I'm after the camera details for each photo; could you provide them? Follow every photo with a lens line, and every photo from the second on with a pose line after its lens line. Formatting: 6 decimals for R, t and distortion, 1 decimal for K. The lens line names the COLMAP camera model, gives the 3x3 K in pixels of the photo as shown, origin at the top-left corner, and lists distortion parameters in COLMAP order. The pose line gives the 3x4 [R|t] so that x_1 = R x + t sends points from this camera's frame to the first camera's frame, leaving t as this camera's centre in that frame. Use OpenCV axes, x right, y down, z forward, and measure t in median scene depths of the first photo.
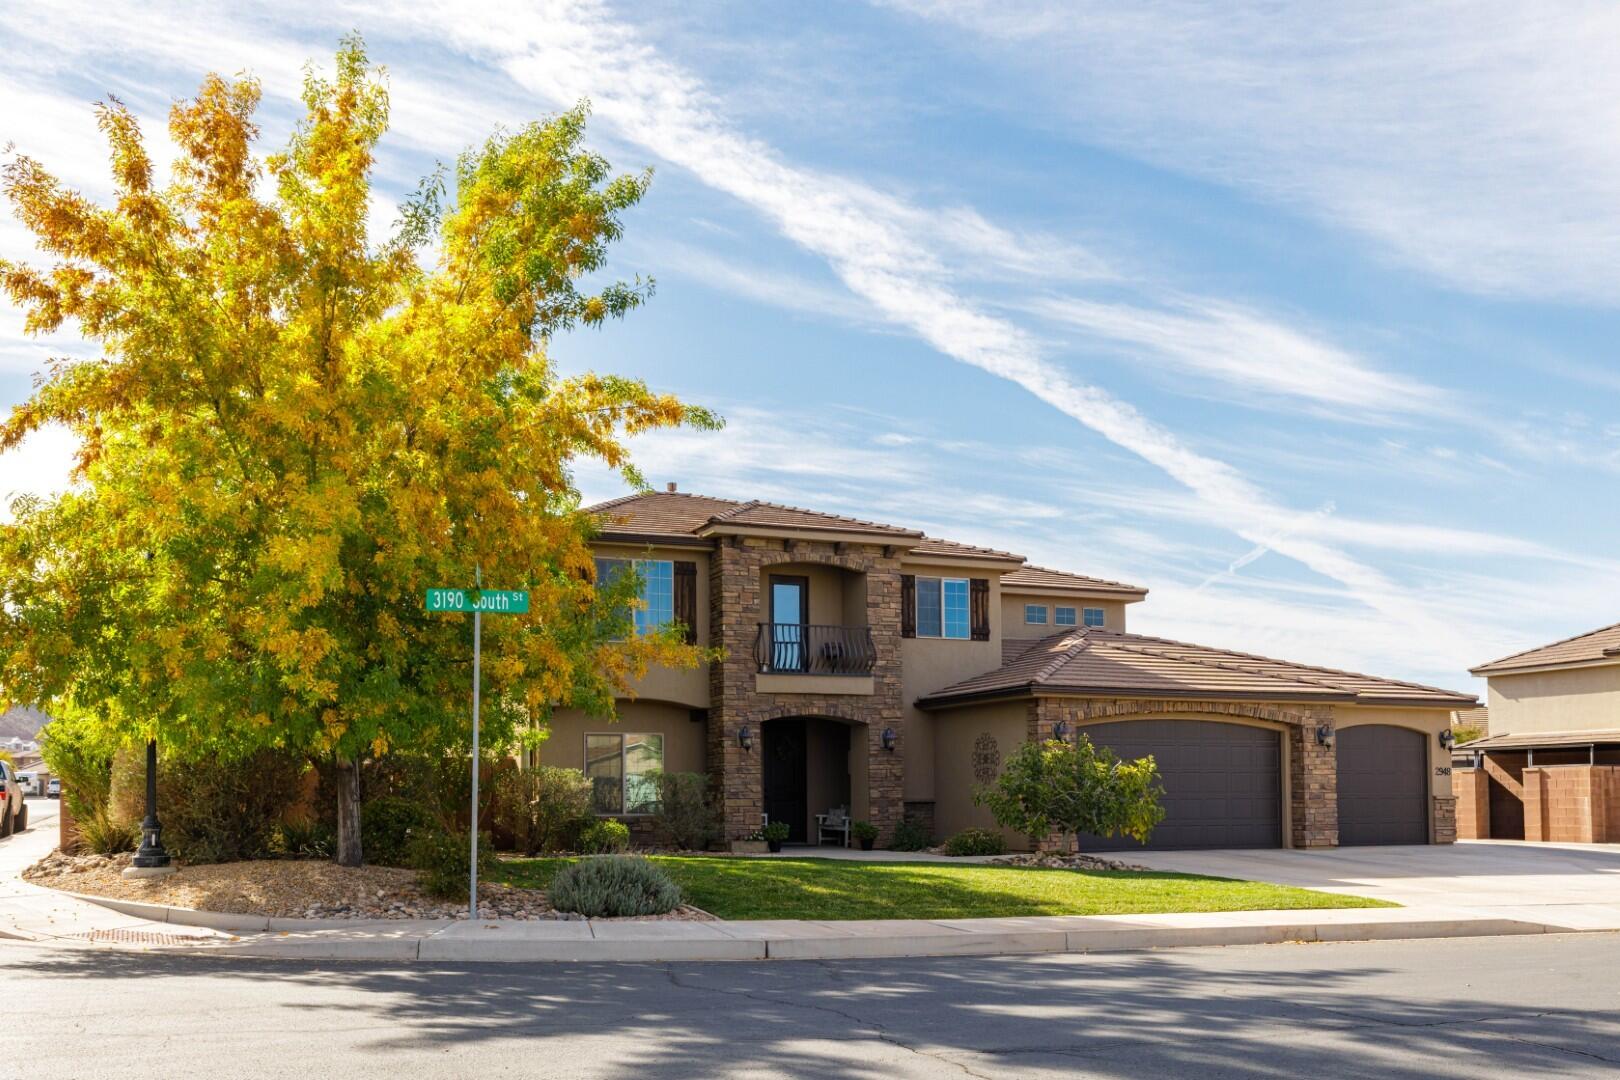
lens RADIAL K [[1423.5, 0, 717.5], [0, 1423.5, 722.8], [0, 0, 1]] dist [-0.011041, 0.020827]
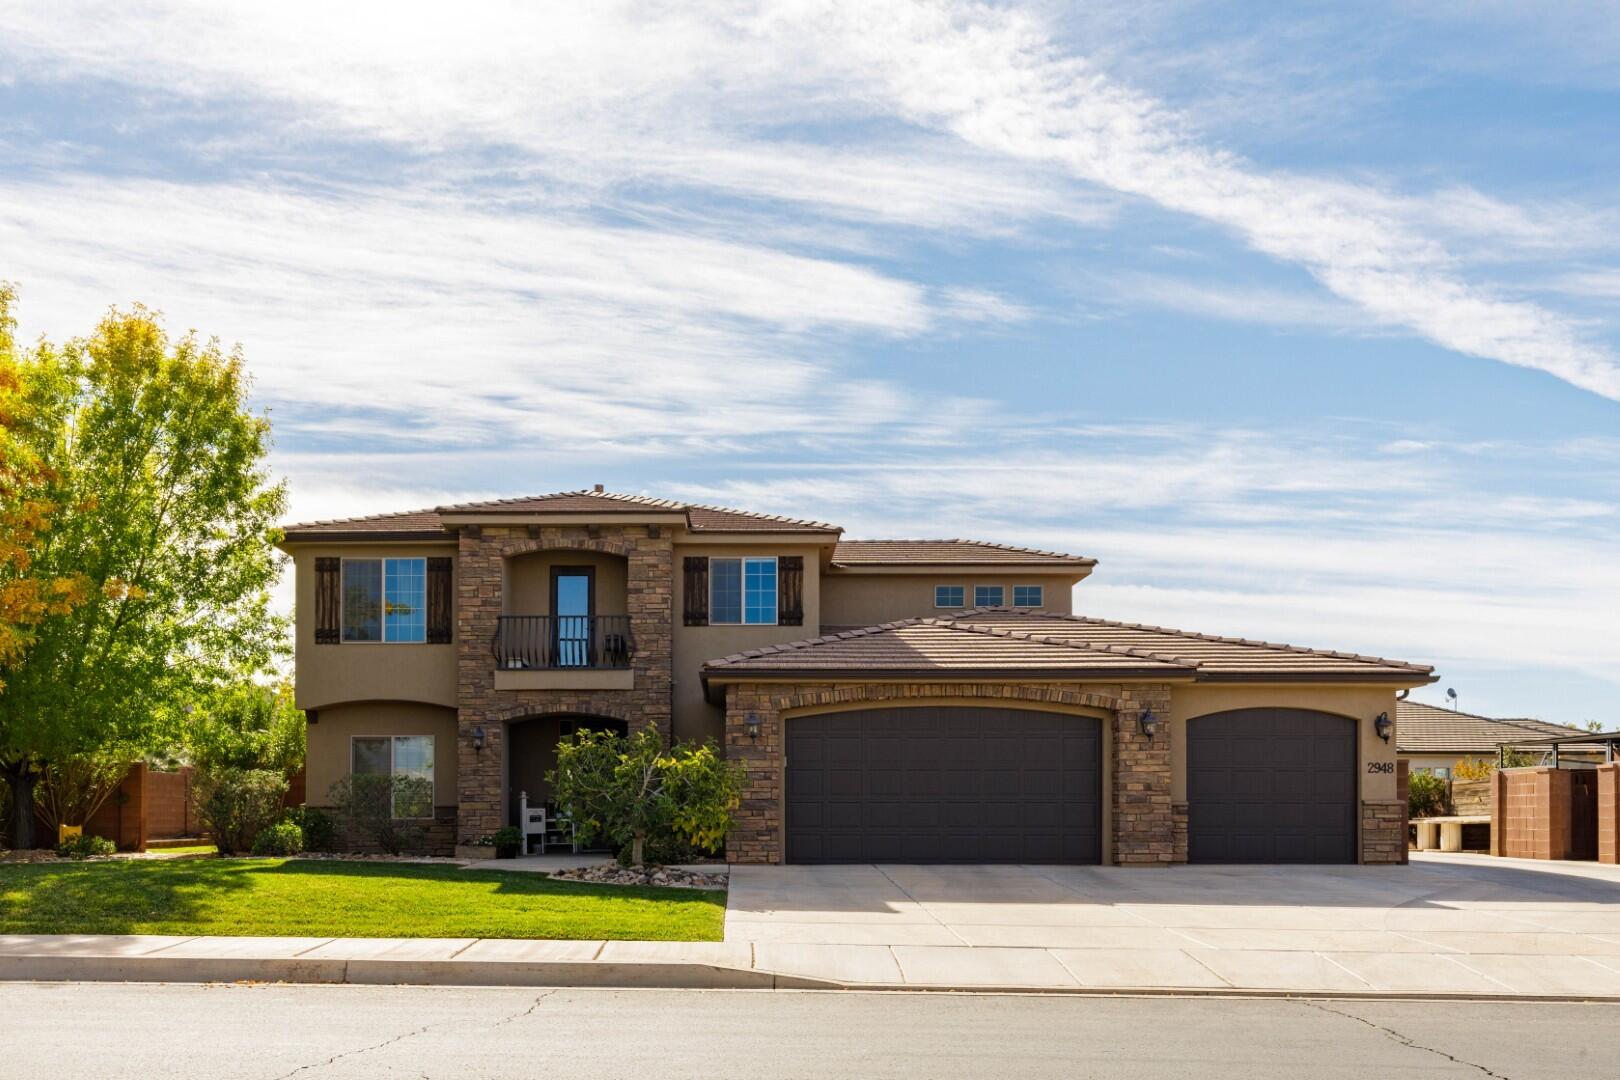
lens RADIAL K [[1284.8, 0, 707.7], [0, 1284.8, 820.0], [0, 0, 1]] dist [-0.004523, 0.005125]
pose [[0.927174, 0.004993, -0.374599, 0.439196], [0.015241, 0.998581, 0.051034, 0.021641], [0.374322, -0.053026, 0.925781, 0.231636]]
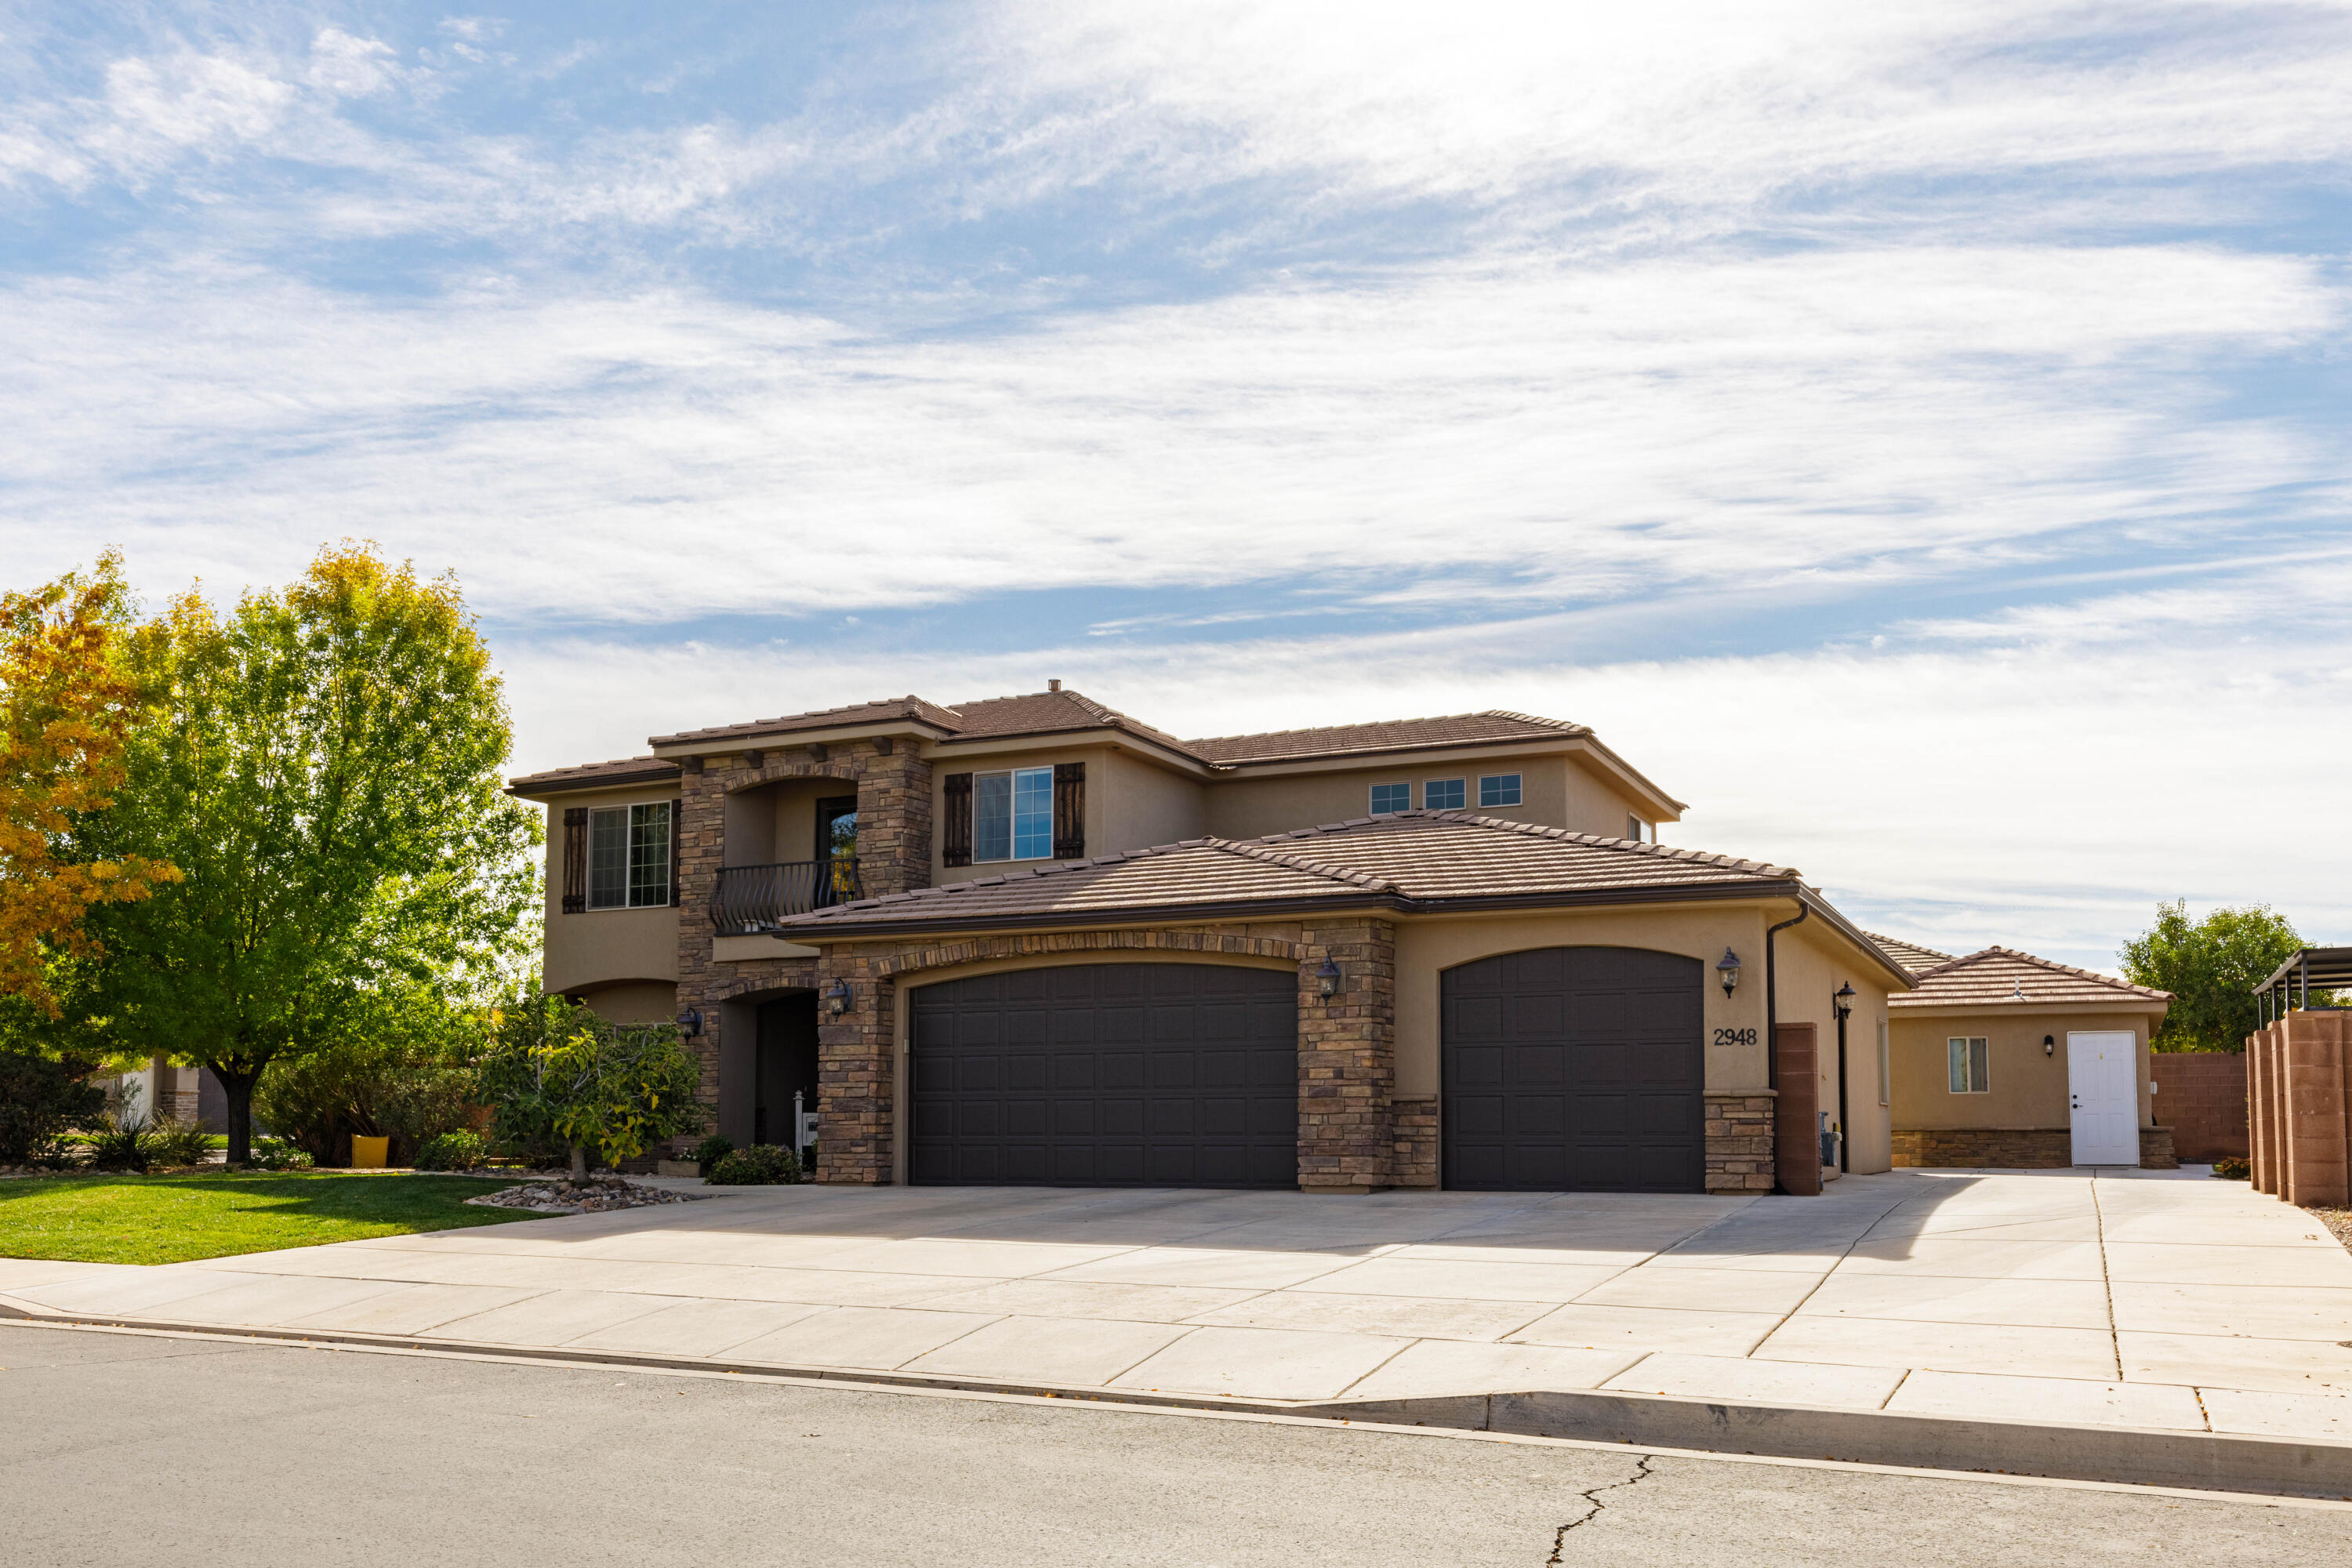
lens RADIAL K [[1865.3, 0, 1251.6], [0, 1865.3, 1086.1], [0, 0, 1]] dist [-0.004523, 0.005125]
pose [[0.710304, -0.015001, -0.703735, 0.839876], [0.033810, 0.999346, 0.012822, 0.037235], [0.703082, -0.032901, 0.710347, 0.455348]]
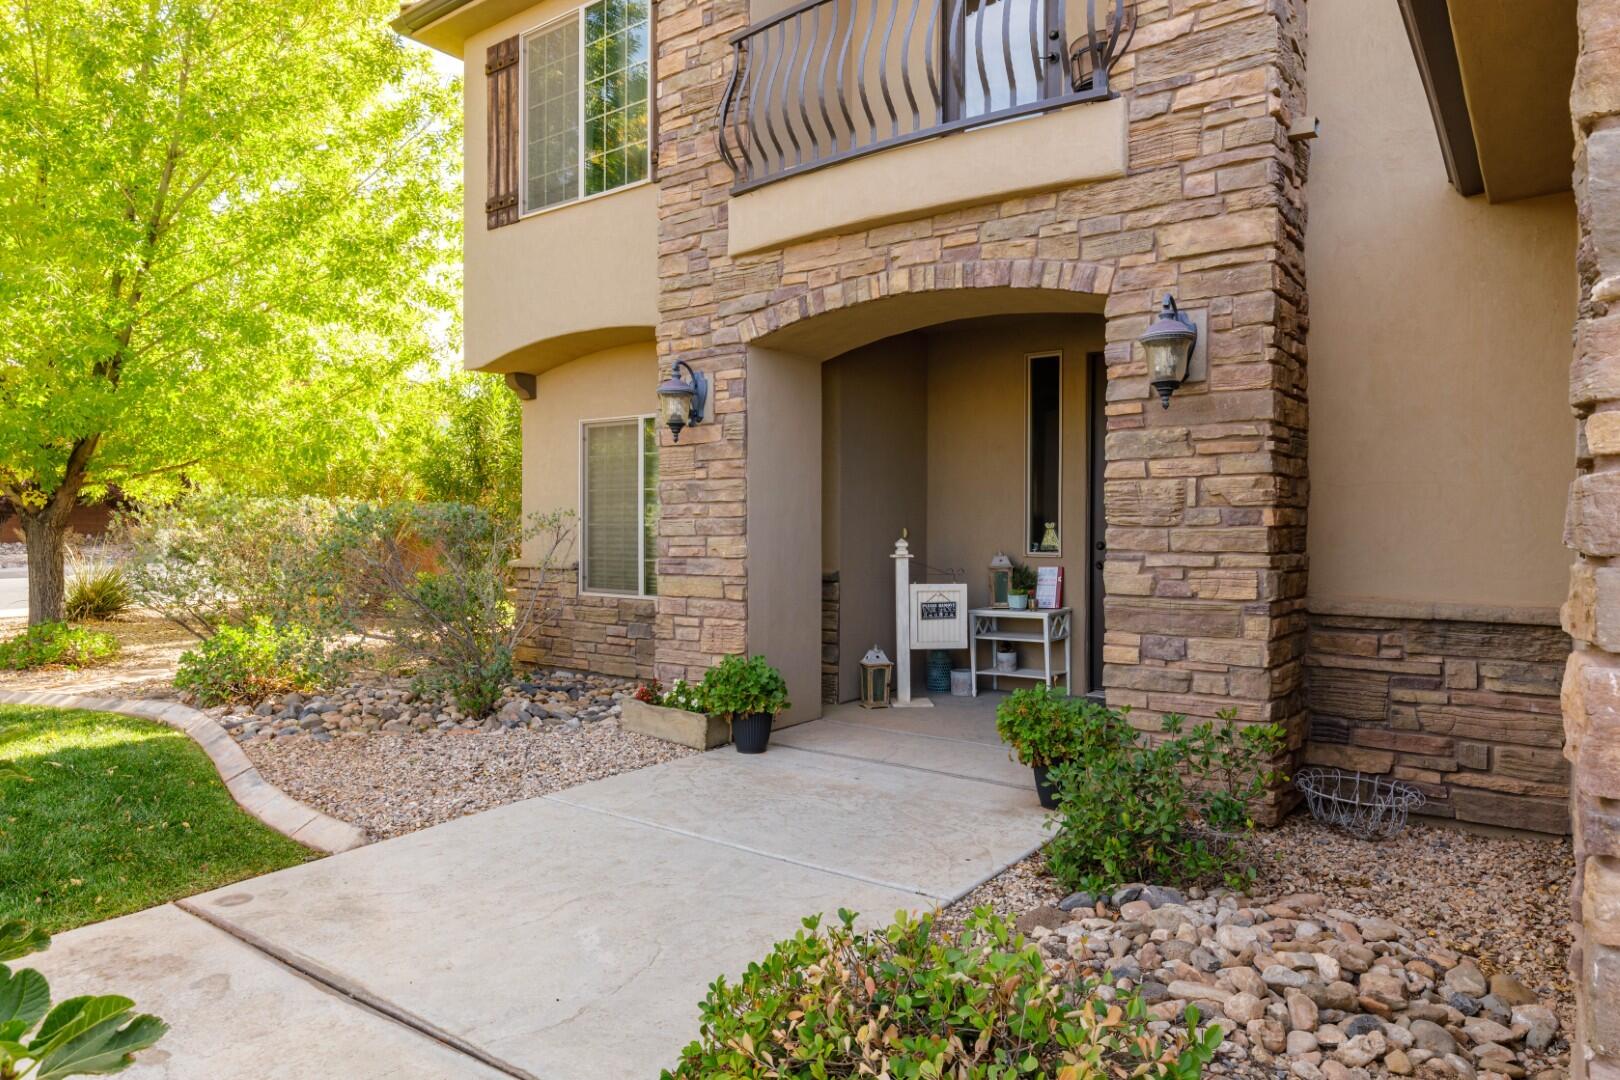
lens RADIAL K [[1005.3, 0, 804.7], [0, 1005.3, 530.0], [0, 0, 1]] dist [-0.005113, 0.000000]
pose [[0.527213, 0.012717, -0.849638, 0.214837], [0.043264, 0.998189, 0.041786, 0.030081], [0.848631, -0.058789, 0.525708, 0.811099]]
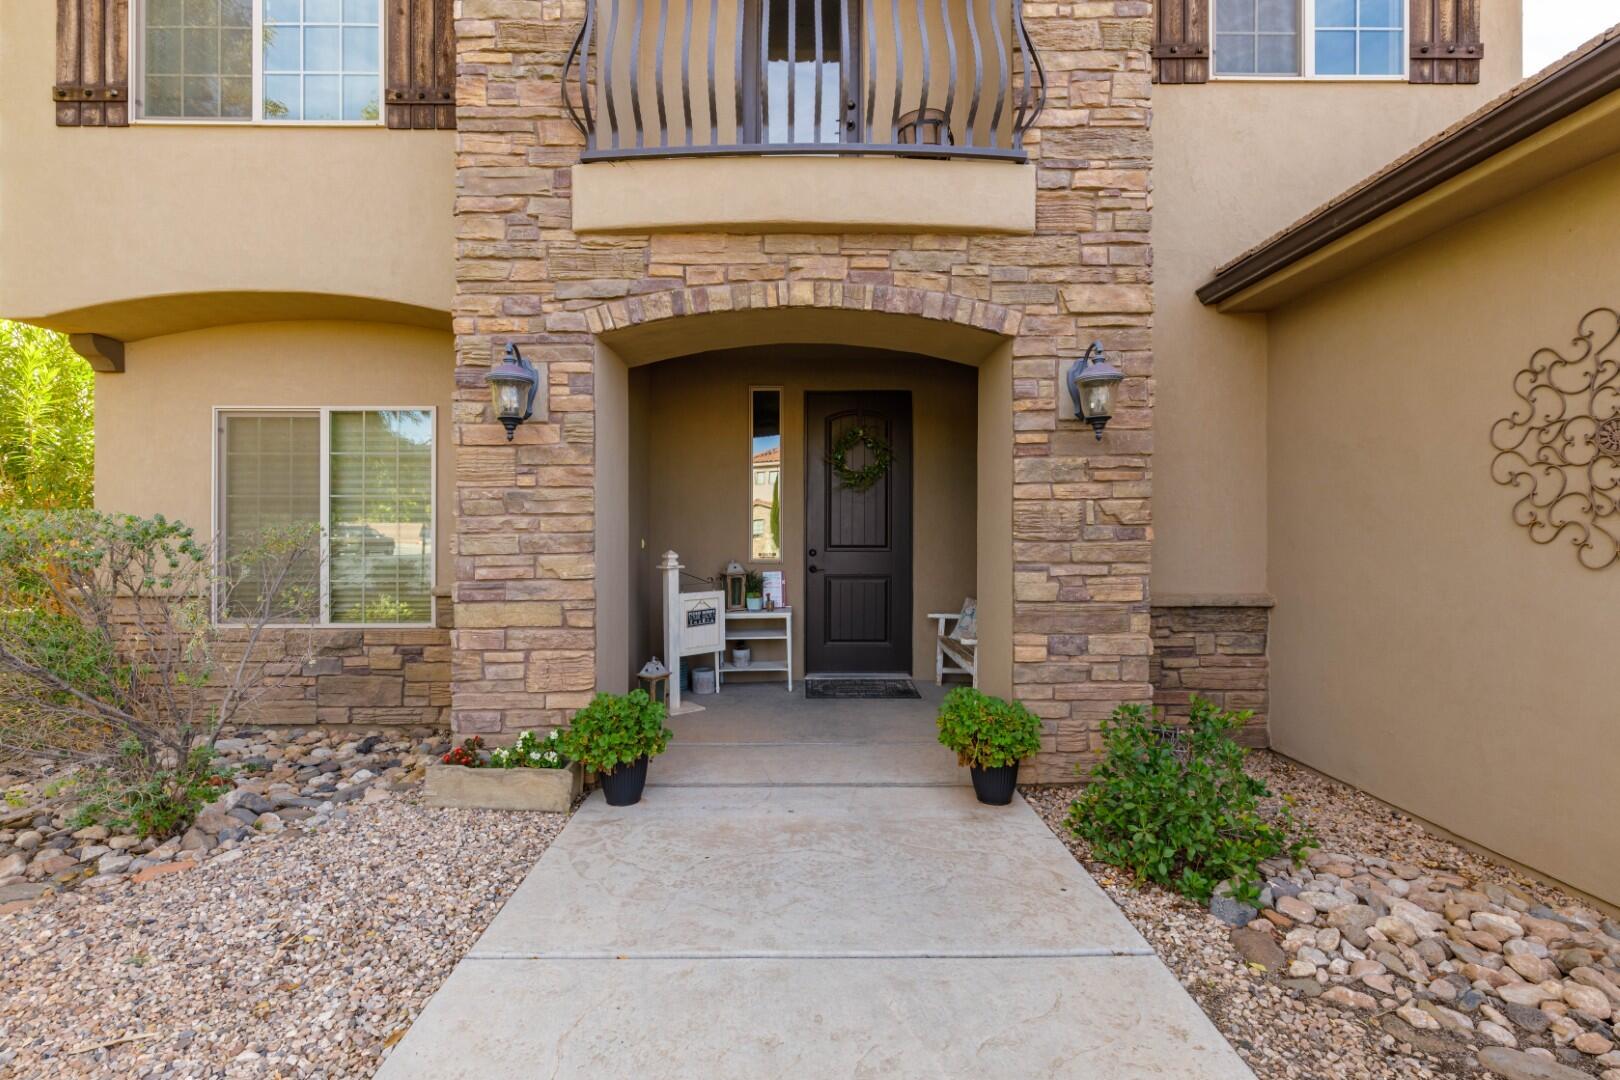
lens RADIAL K [[736.9, 0, 796.4], [0, 736.9, 526.6], [0, 0, 1]] dist [0.002063, -0.000311]
pose [[0.934974, 0.005491, -0.354675, 0.111162], [0.014359, 0.998475, 0.053311, 0.027958], [0.354426, -0.054937, 0.933469, 0.798219]]
